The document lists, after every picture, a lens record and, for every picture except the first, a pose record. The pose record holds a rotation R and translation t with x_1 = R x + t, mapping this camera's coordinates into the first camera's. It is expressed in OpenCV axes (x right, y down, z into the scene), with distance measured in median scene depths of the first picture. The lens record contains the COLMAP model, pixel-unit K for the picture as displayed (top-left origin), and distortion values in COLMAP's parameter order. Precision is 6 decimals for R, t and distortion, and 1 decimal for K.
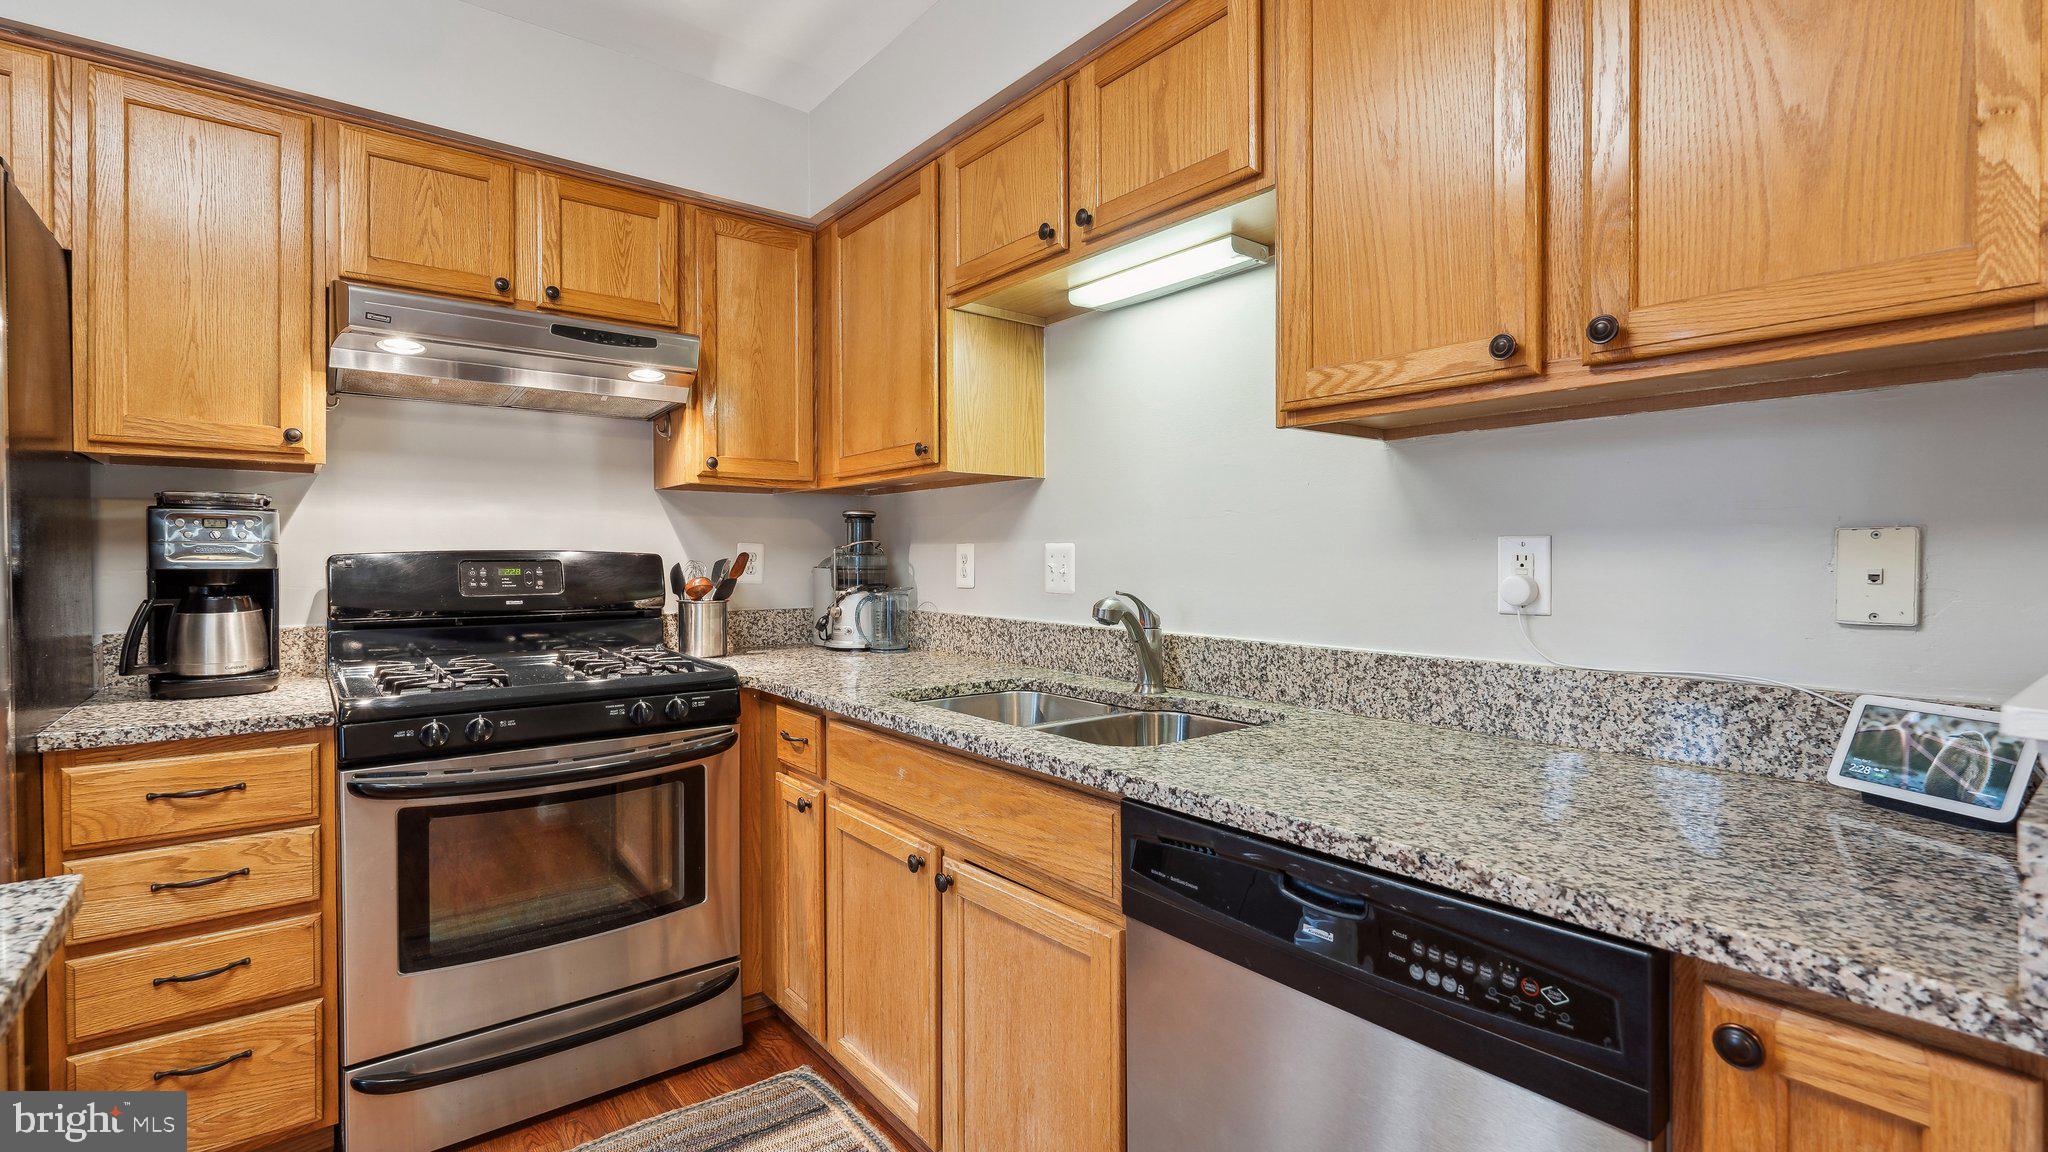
lens RADIAL K [[916.7, 0, 1028.9], [0, 916.7, 565.6], [0, 0, 1]] dist [-0.005643, 0.000188]
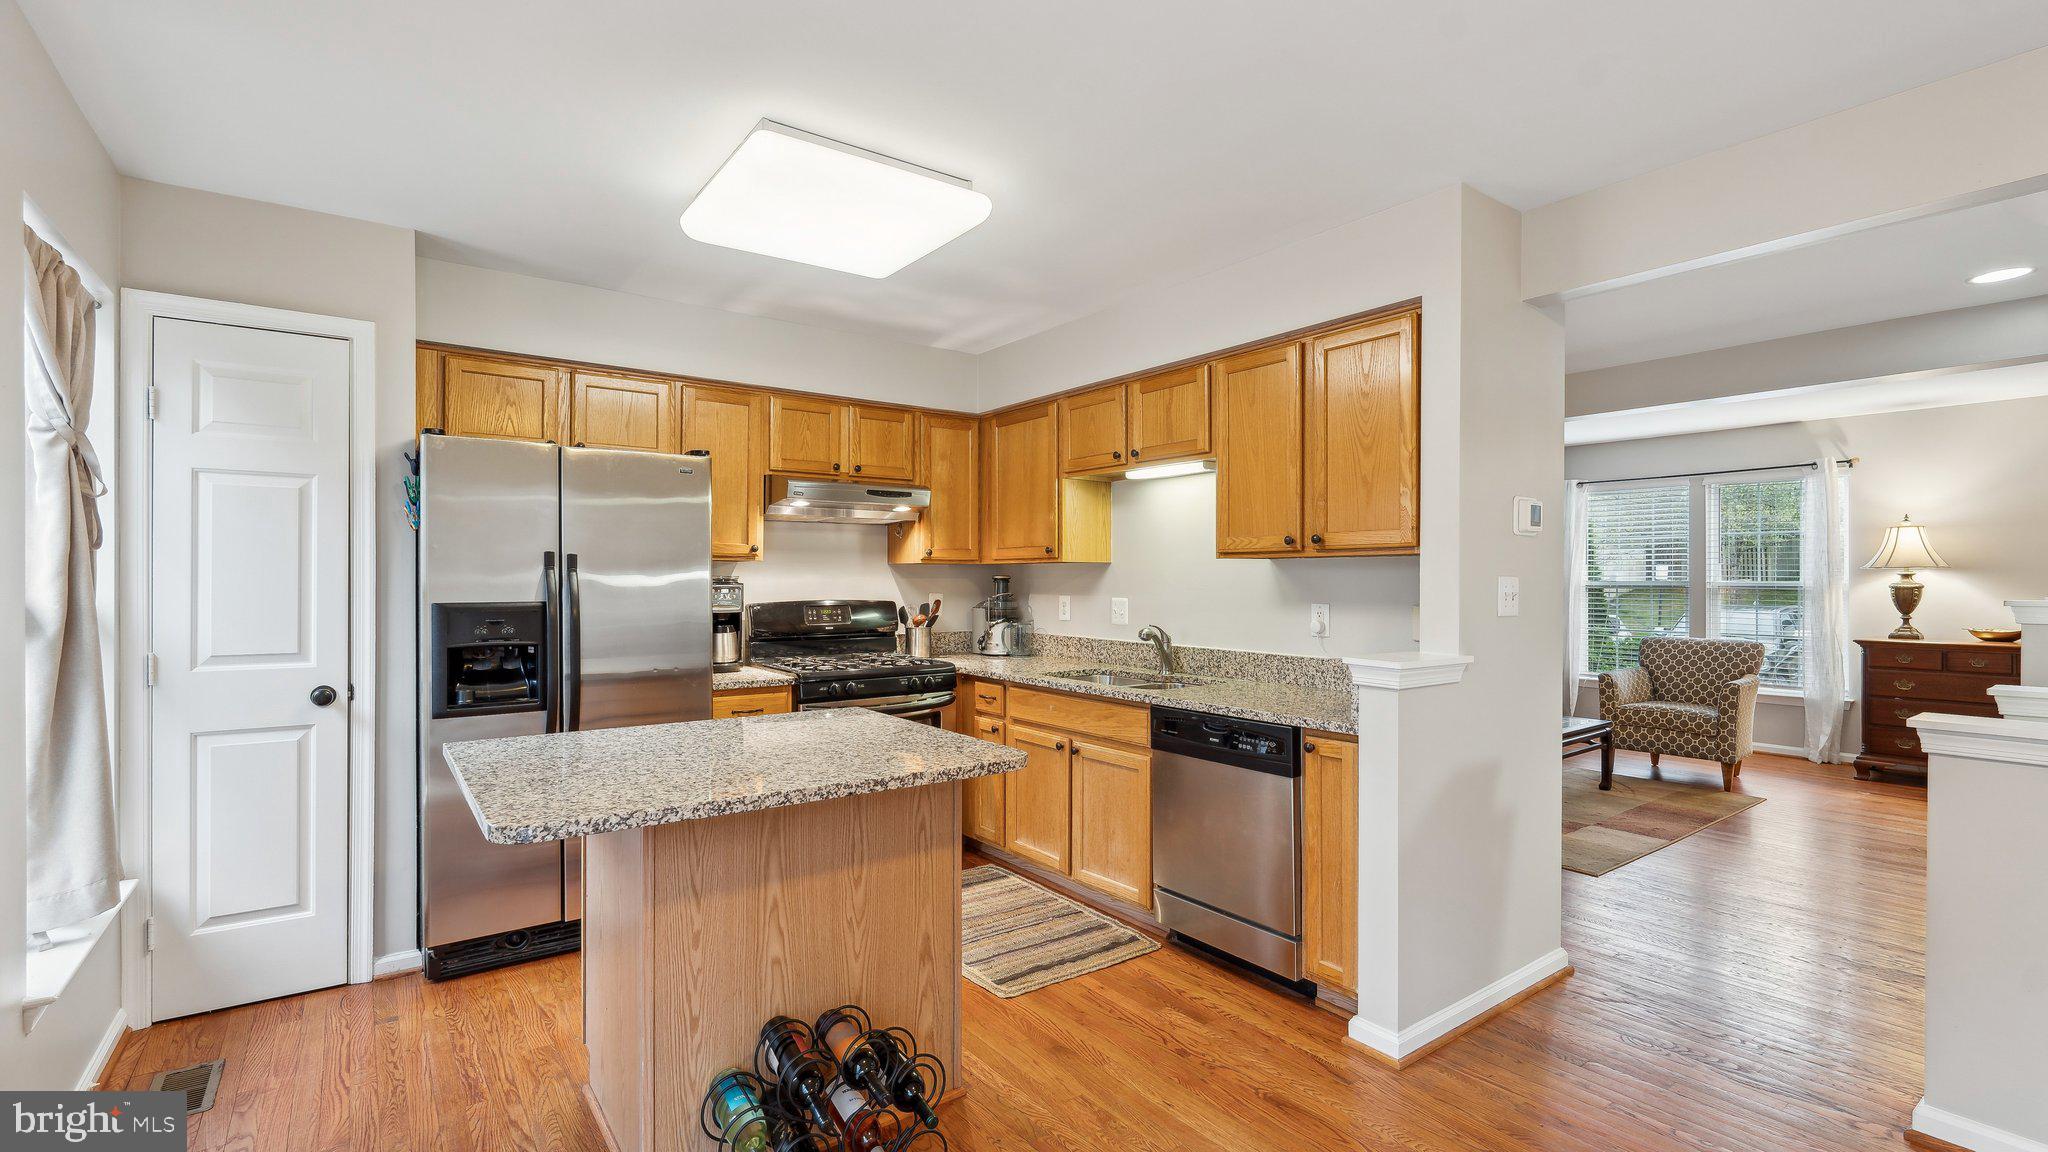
lens RADIAL K [[916.7, 0, 1031.7], [0, 916.7, 580.4], [0, 0, 1]] dist [-0.005643, 0.000188]
pose [[0.999328, 0.002780, -0.036550, -0.094271], [-0.003051, 0.999968, -0.007384, -0.055669], [0.036529, 0.007491, 0.999305, -1.068382]]
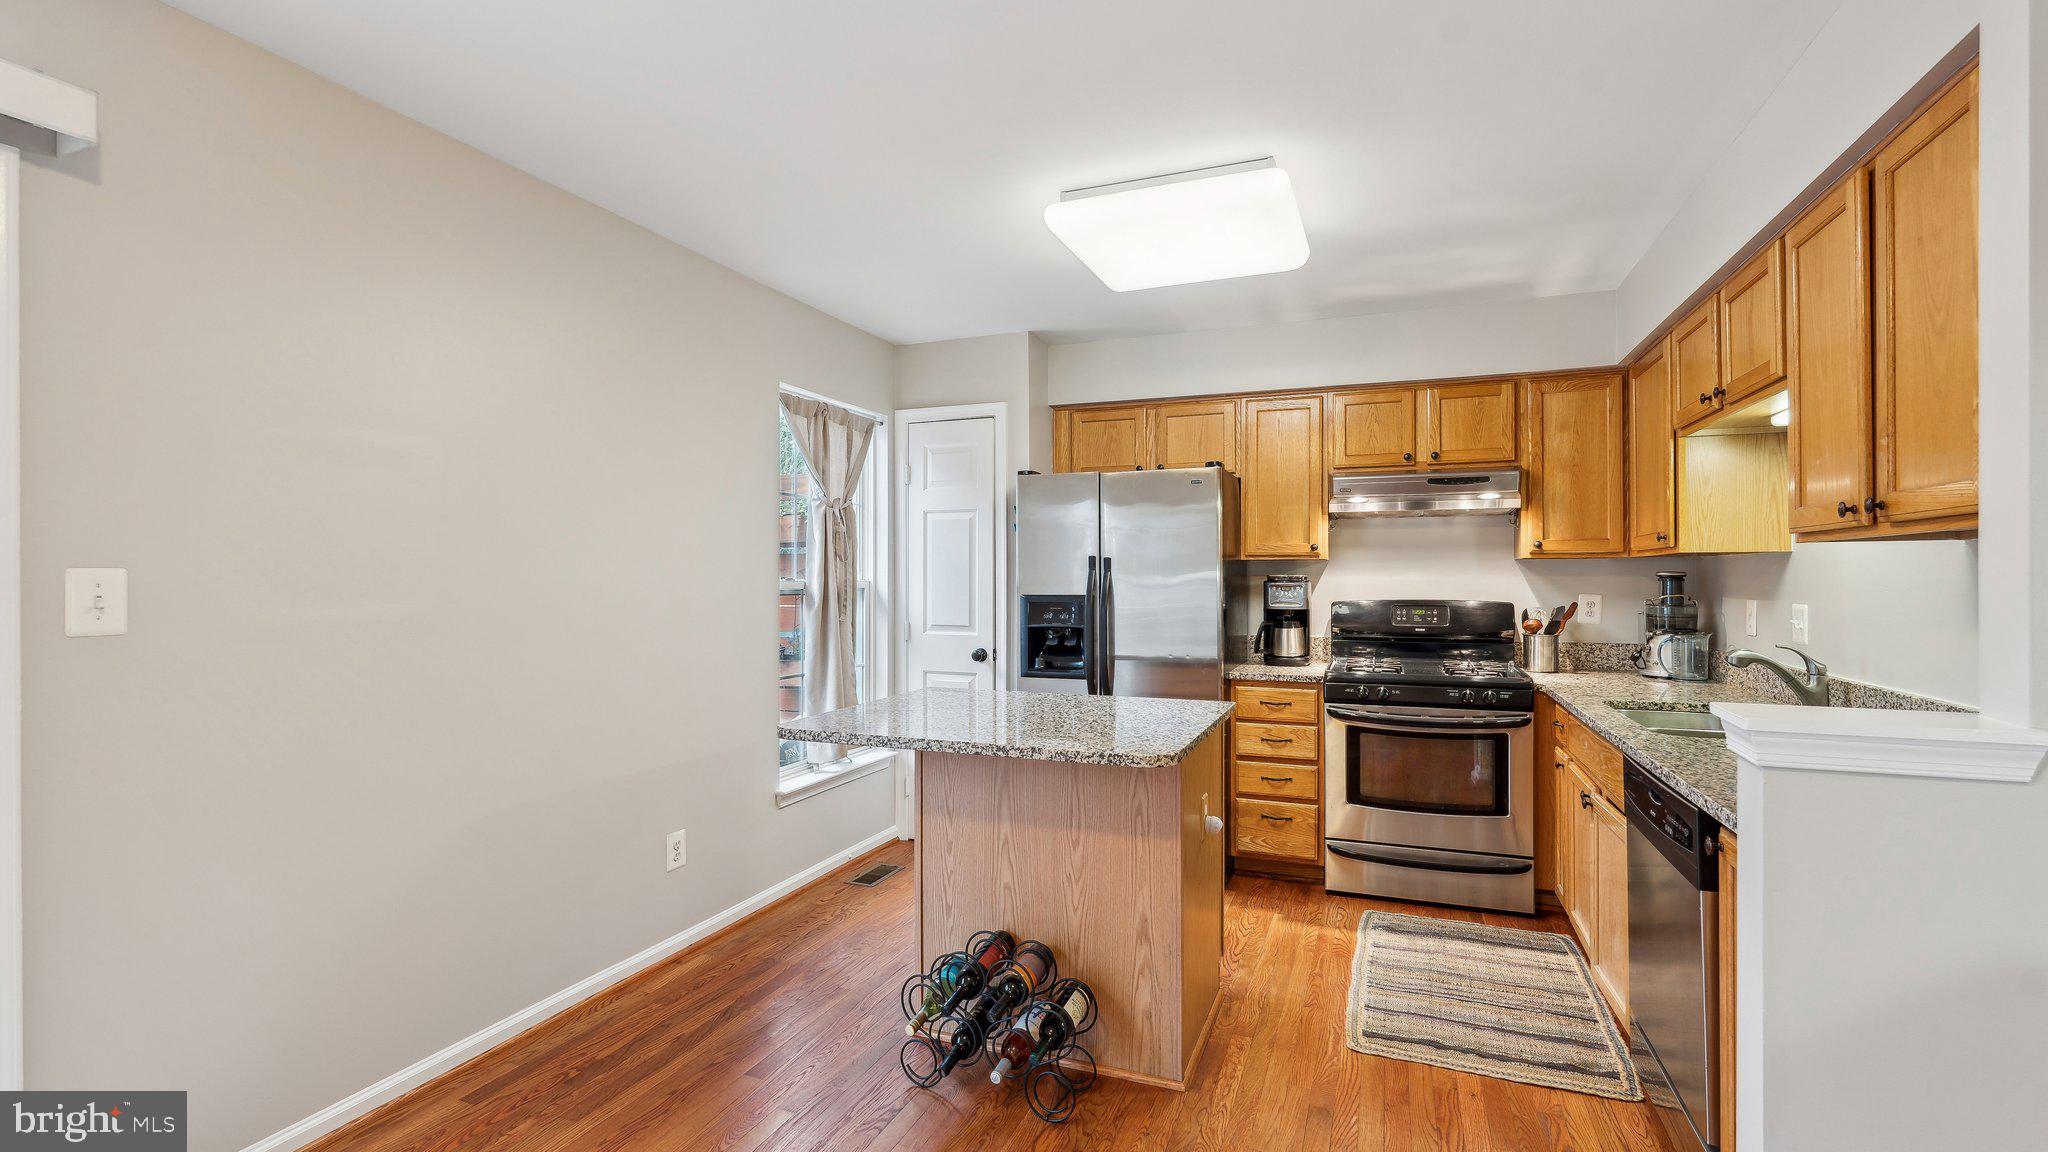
lens RADIAL K [[916.7, 0, 1021.9], [0, 916.7, 574.4], [0, 0, 1]] dist [-0.005643, 0.000188]
pose [[0.492523, -0.002350, -0.870296, 0.720276], [-0.007507, 0.999948, -0.006949, -0.058852], [0.870267, 0.009956, 0.492480, -0.648510]]
